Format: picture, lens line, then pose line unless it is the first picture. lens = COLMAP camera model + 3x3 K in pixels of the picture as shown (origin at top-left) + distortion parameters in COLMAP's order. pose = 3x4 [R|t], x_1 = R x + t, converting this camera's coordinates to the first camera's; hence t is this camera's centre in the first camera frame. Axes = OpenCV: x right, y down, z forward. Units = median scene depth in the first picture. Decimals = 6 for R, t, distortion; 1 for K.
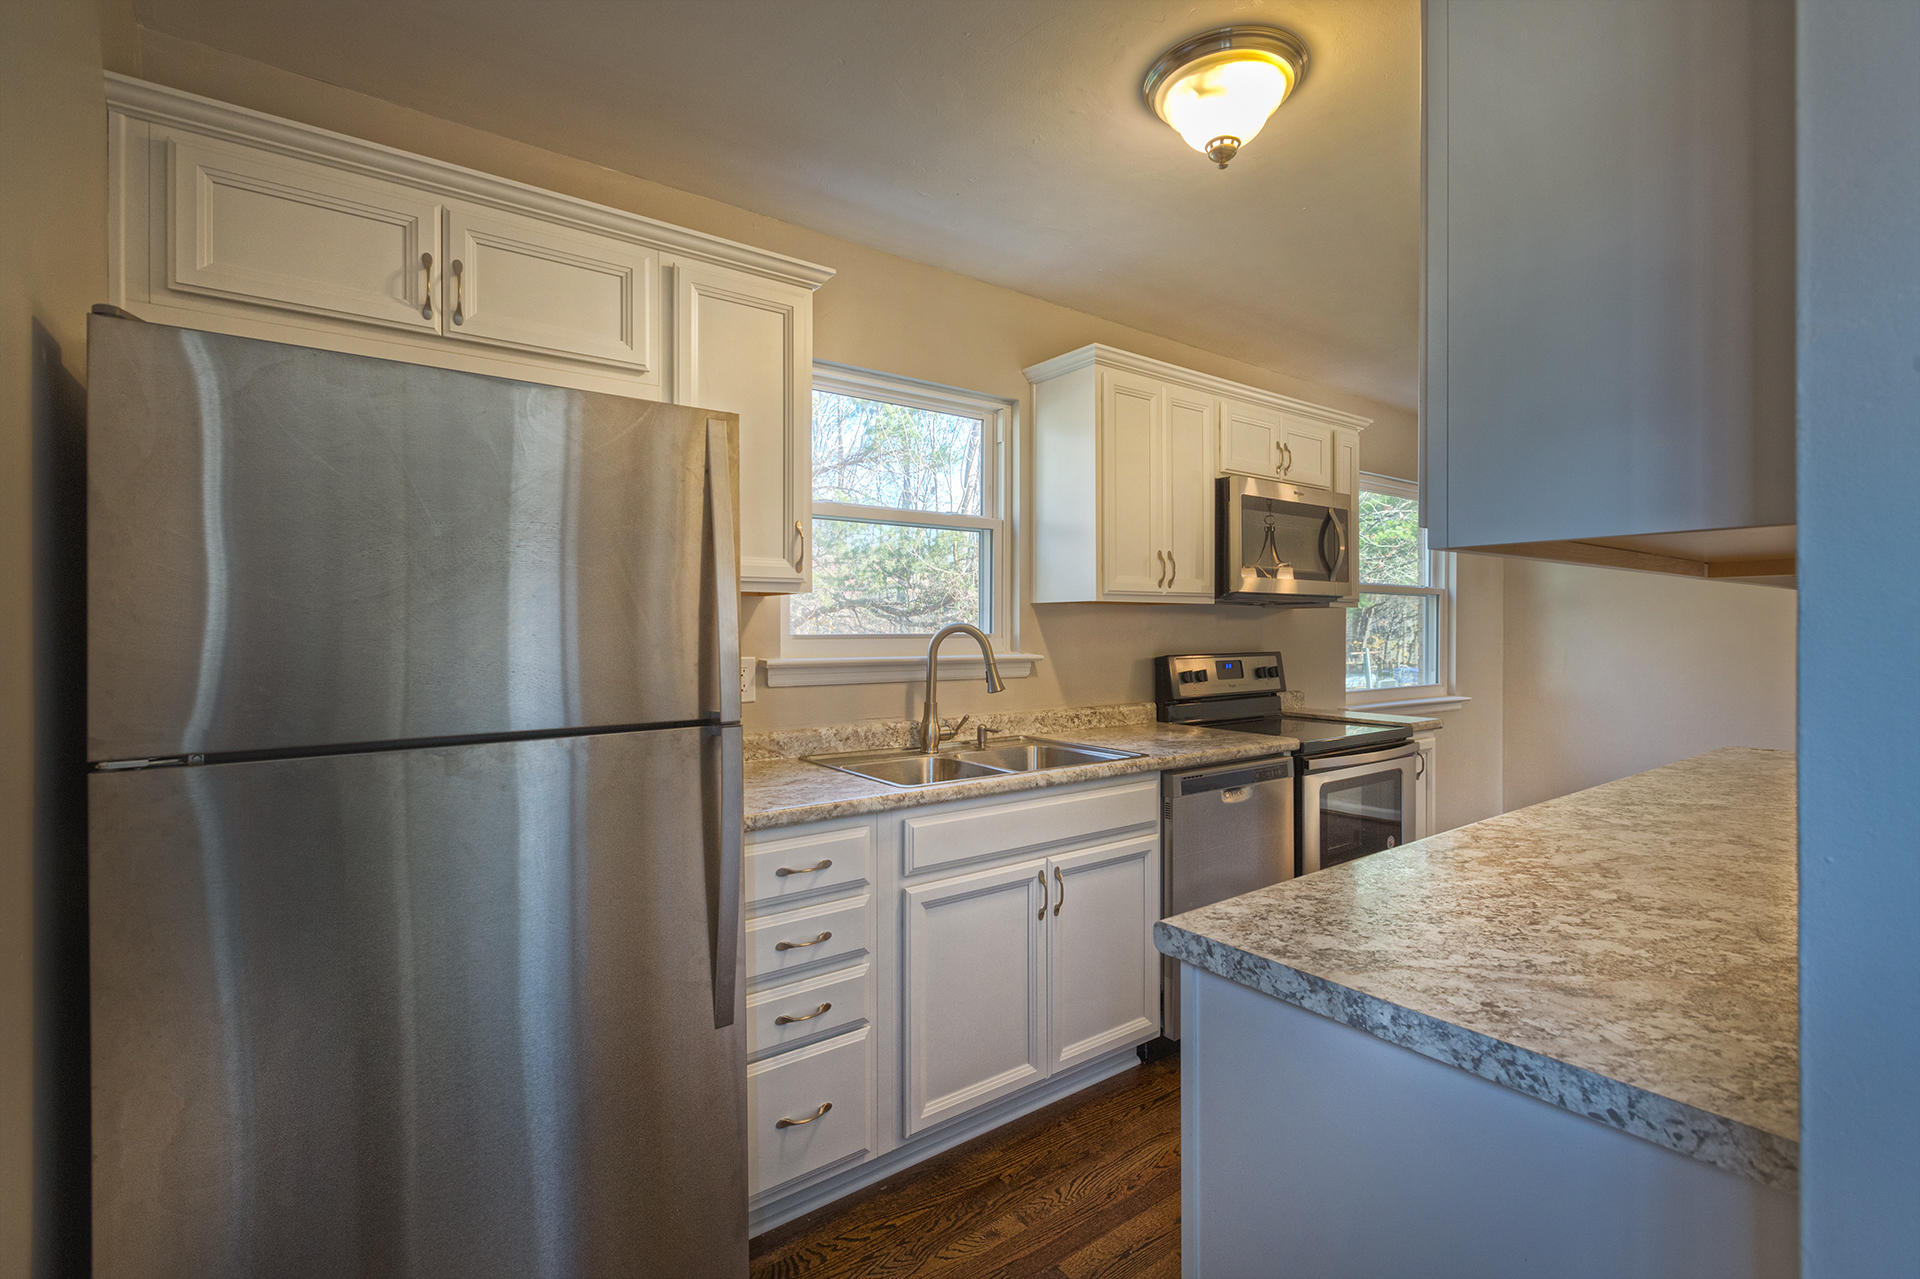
lens RADIAL K [[849.2, 0, 956.0], [0, 849.2, 648.6], [0, 0, 1]] dist [0.000260, 0.000277]
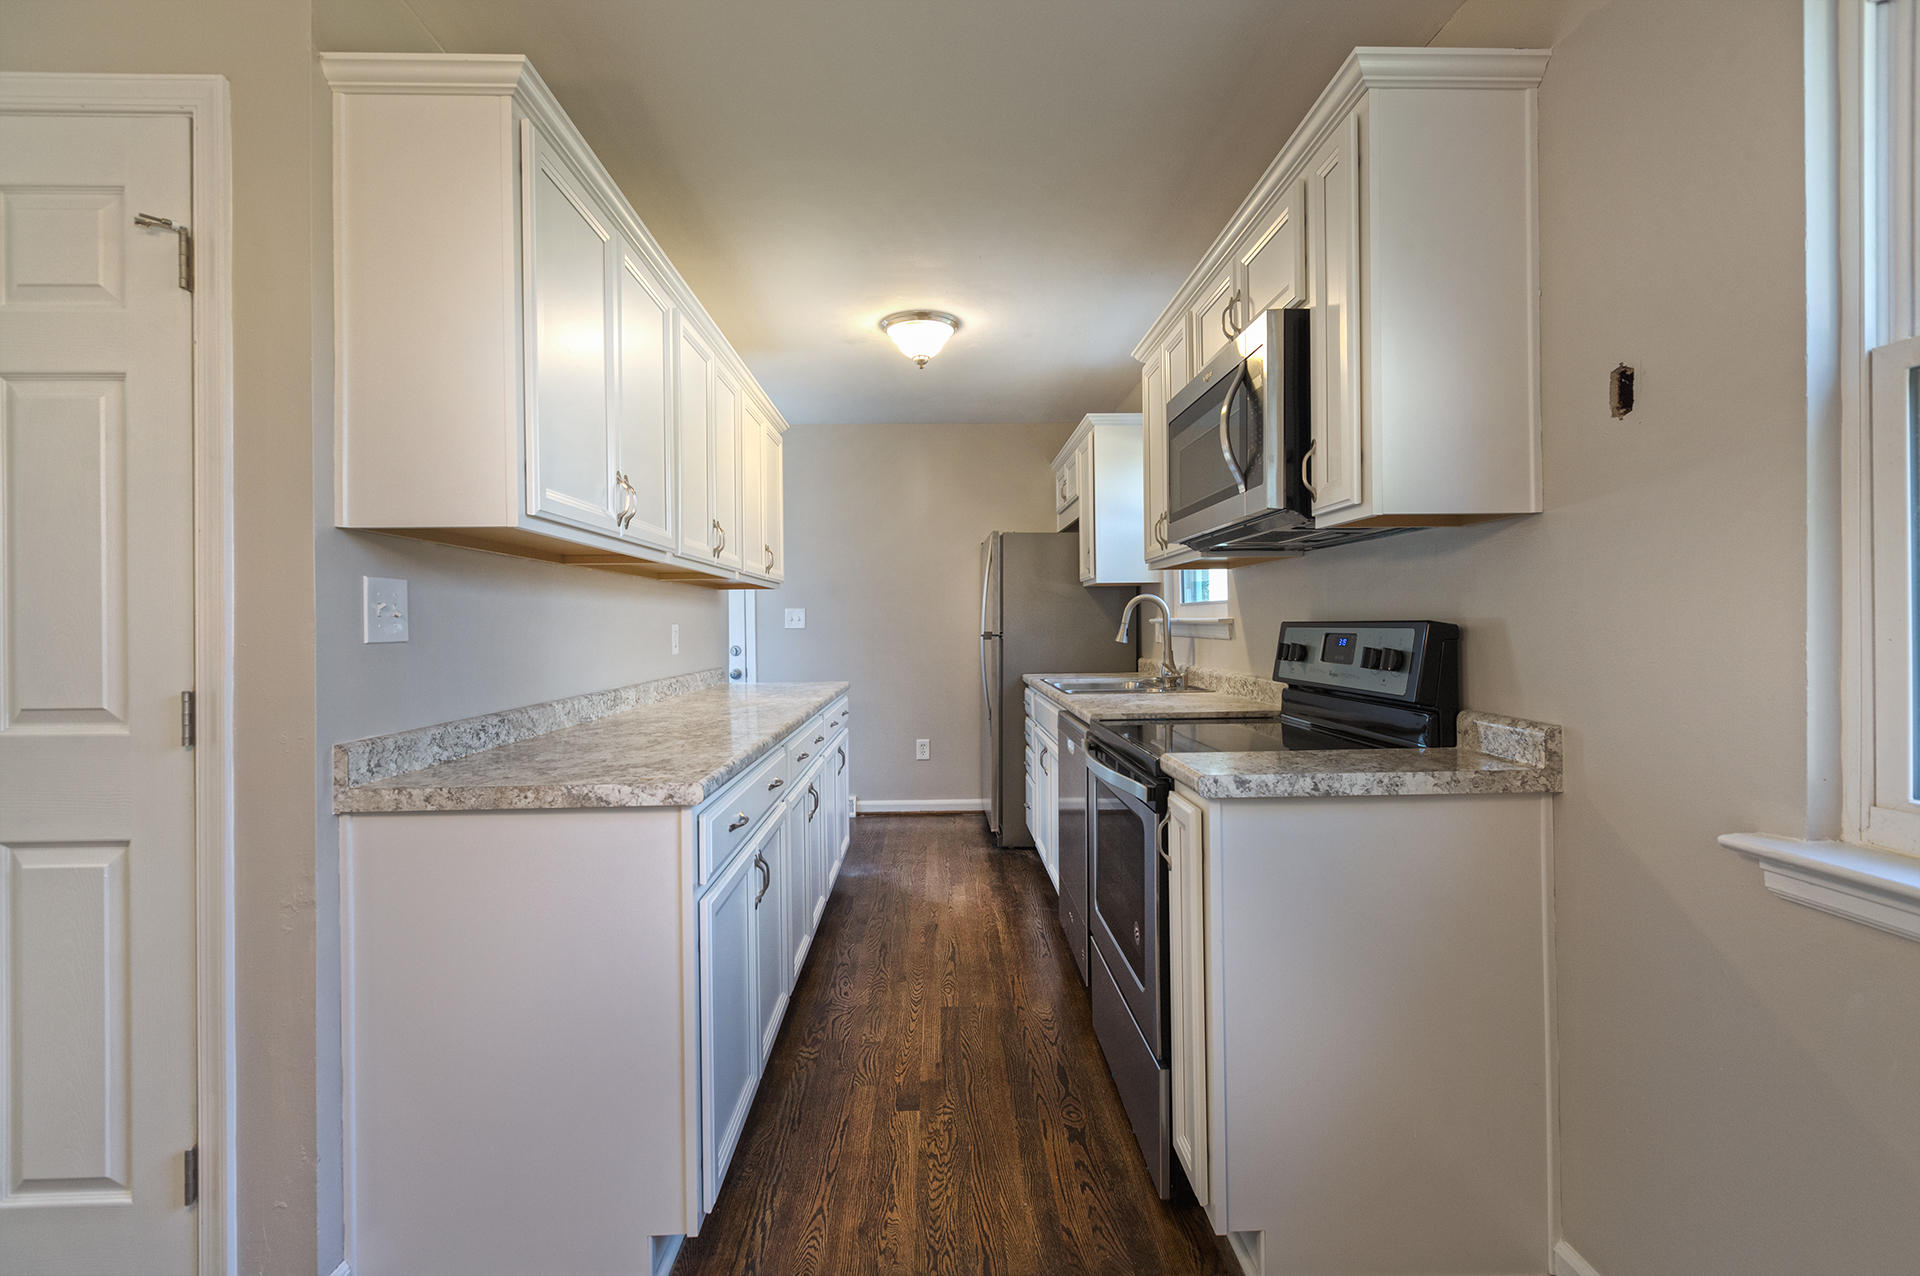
lens RADIAL K [[856.1, 0, 963.3], [0, 856.1, 623.1], [0, 0, 1]] dist [0.001462, 0.000156]
pose [[-0.563921, 0.009580, -0.825773, 1.113435], [-0.003607, 0.999895, 0.014063, -0.000800], [0.825821, 0.010909, -0.563827, 1.277487]]
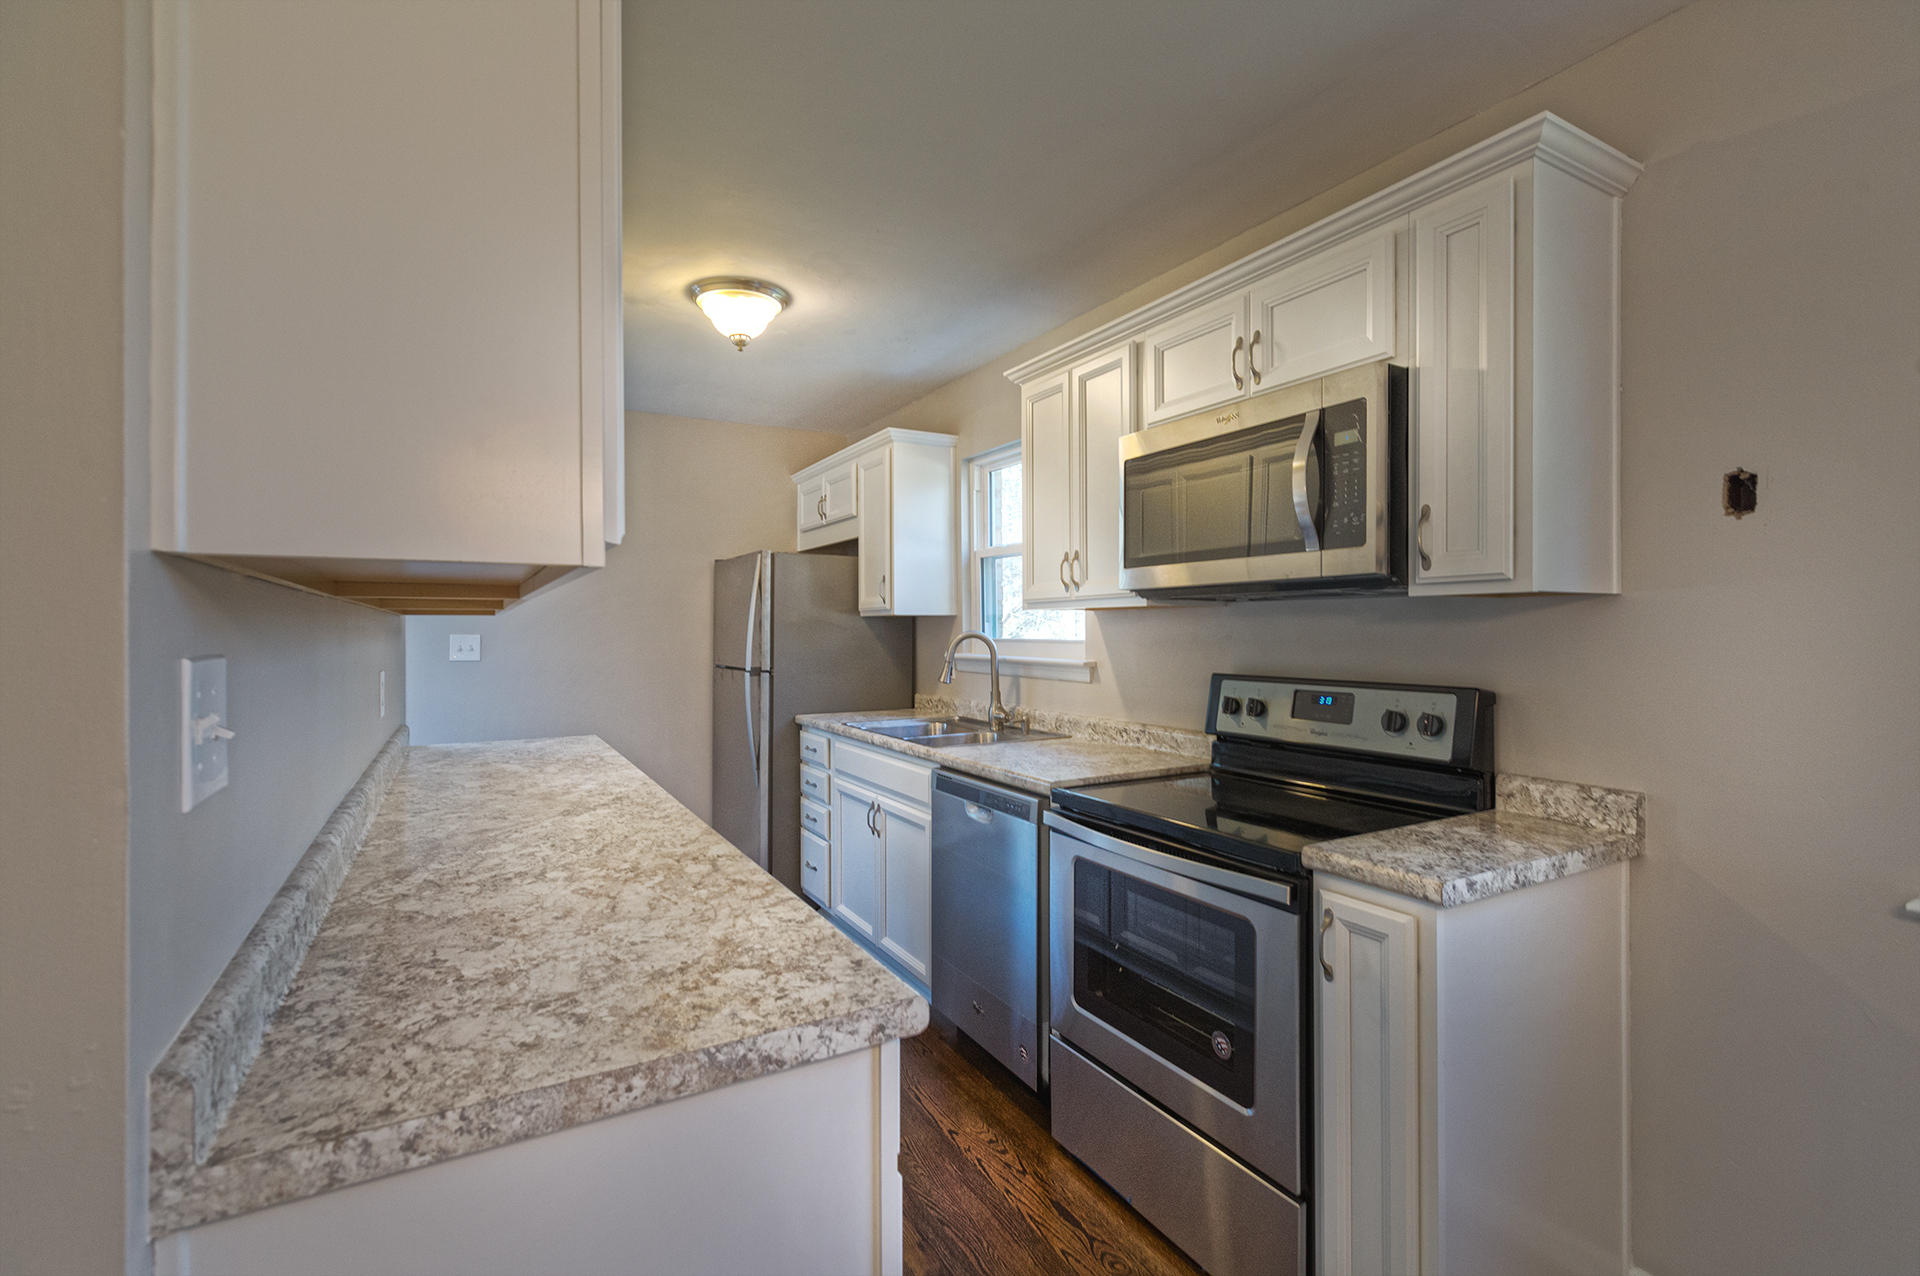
lens RADIAL K [[856.6, 0, 955.4], [0, 856.6, 633.7], [0, 0, 1]] dist [0.001352, 0.000010]
pose [[-0.118646, 0.008519, -0.992900, 1.091667], [-0.017883, 0.999783, 0.010715, -0.032991], [0.992776, 0.019027, -0.118468, 0.922628]]
